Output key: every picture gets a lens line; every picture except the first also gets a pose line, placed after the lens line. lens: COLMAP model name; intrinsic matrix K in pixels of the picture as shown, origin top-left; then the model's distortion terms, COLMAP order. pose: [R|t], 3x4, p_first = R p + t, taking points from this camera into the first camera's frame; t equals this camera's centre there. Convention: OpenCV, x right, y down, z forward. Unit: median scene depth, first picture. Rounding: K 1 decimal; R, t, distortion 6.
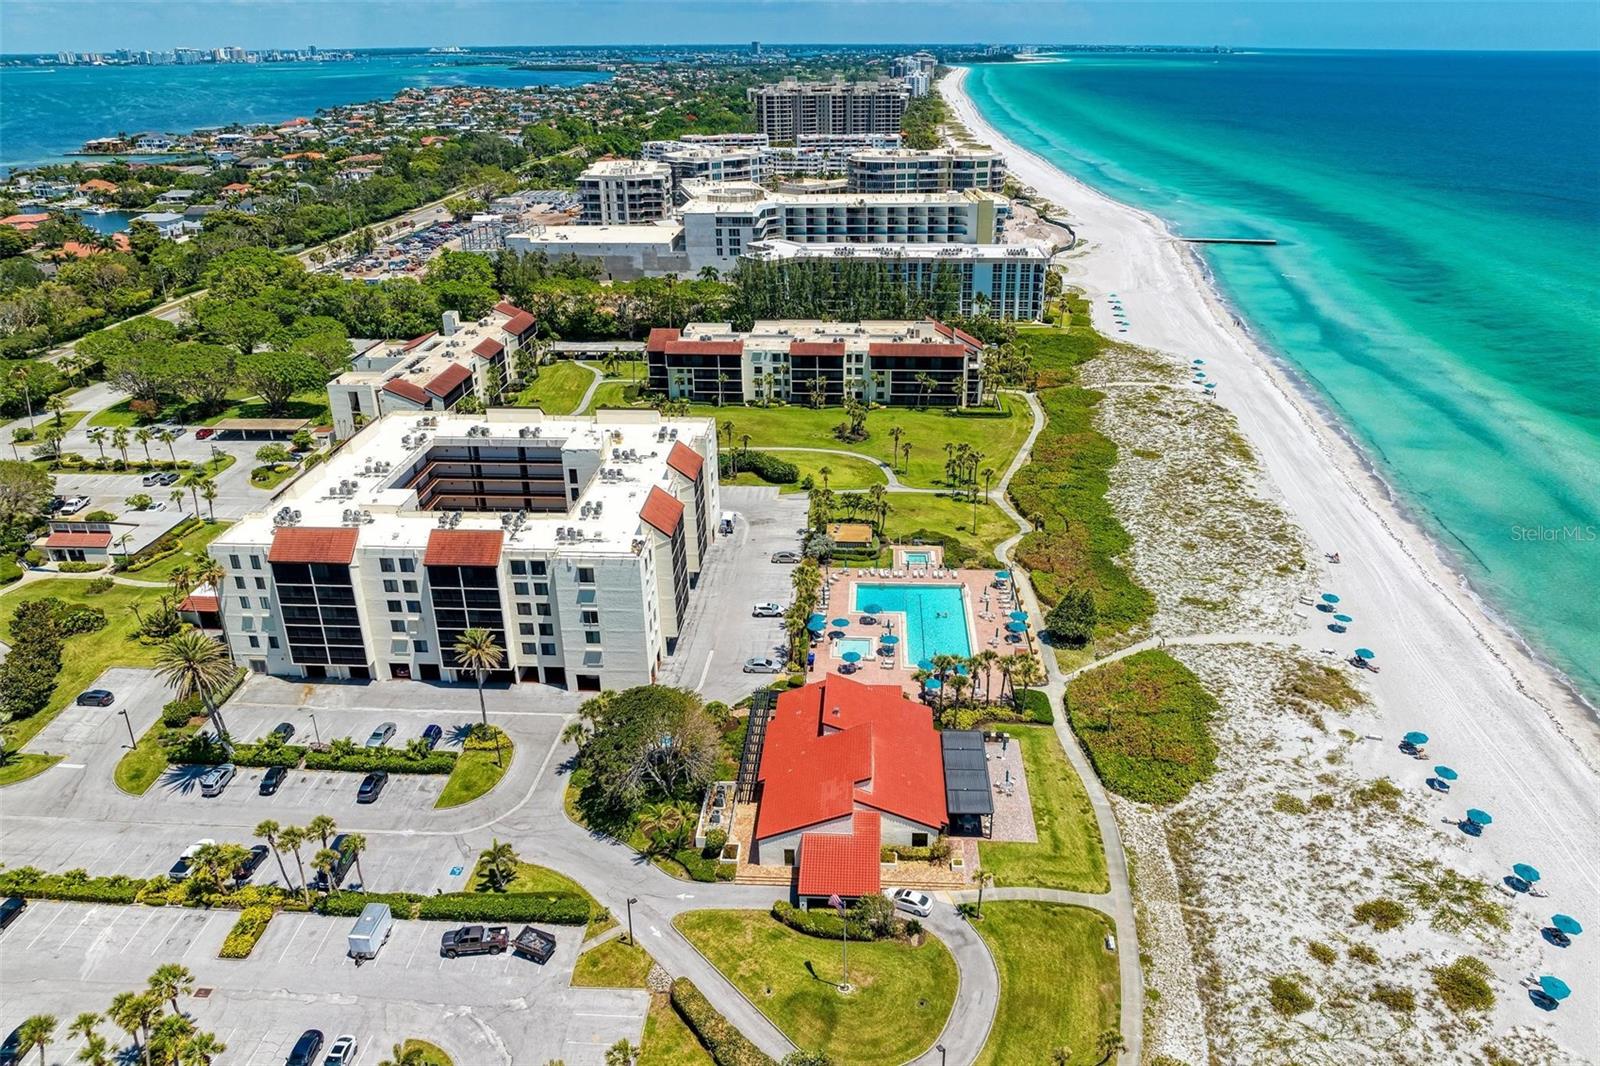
lens RADIAL K [[1148.8, 0, 808.9], [0, 1148.8, 494.6], [0, 0, 1]] dist [-0.034595, 0.010576]
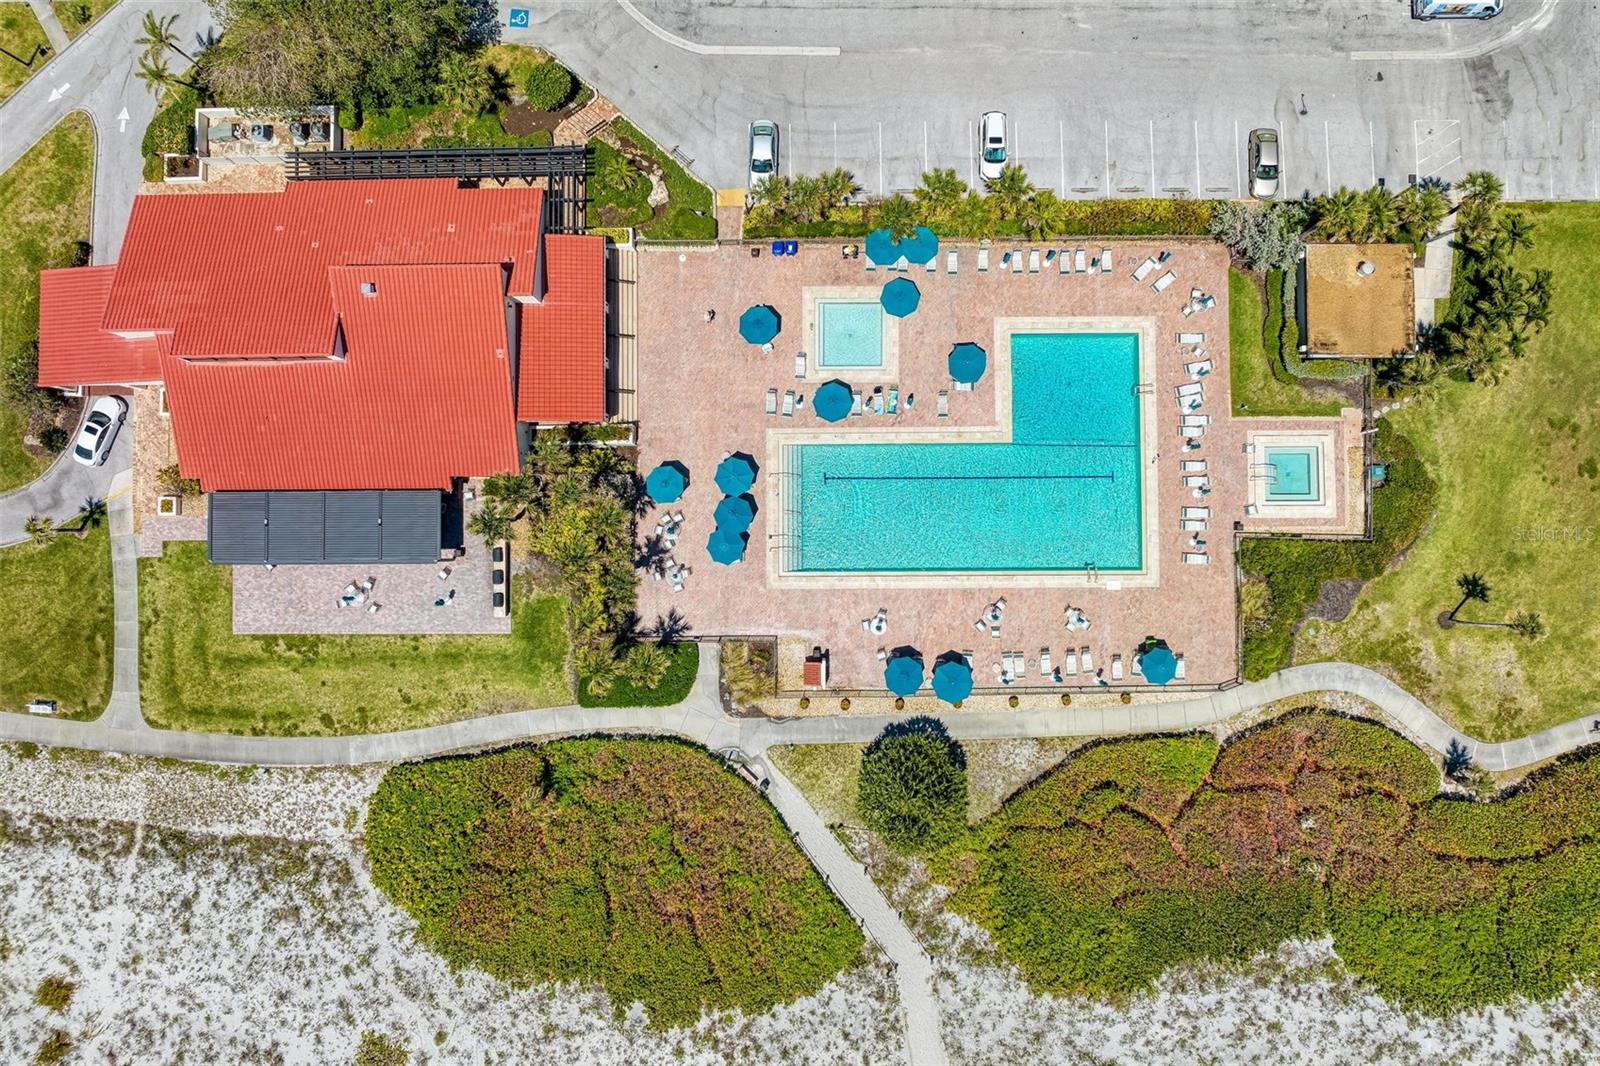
lens RADIAL K [[1148.8, 0, 808.9], [0, 1148.8, 494.6], [0, 0, 1]] dist [-0.034595, 0.010576]
pose [[0.062779, 0.997569, -0.030240, 0.100419], [-0.359547, 0.050871, 0.931739, -0.259798], [0.931013, -0.047621, 0.361866, 0.666341]]
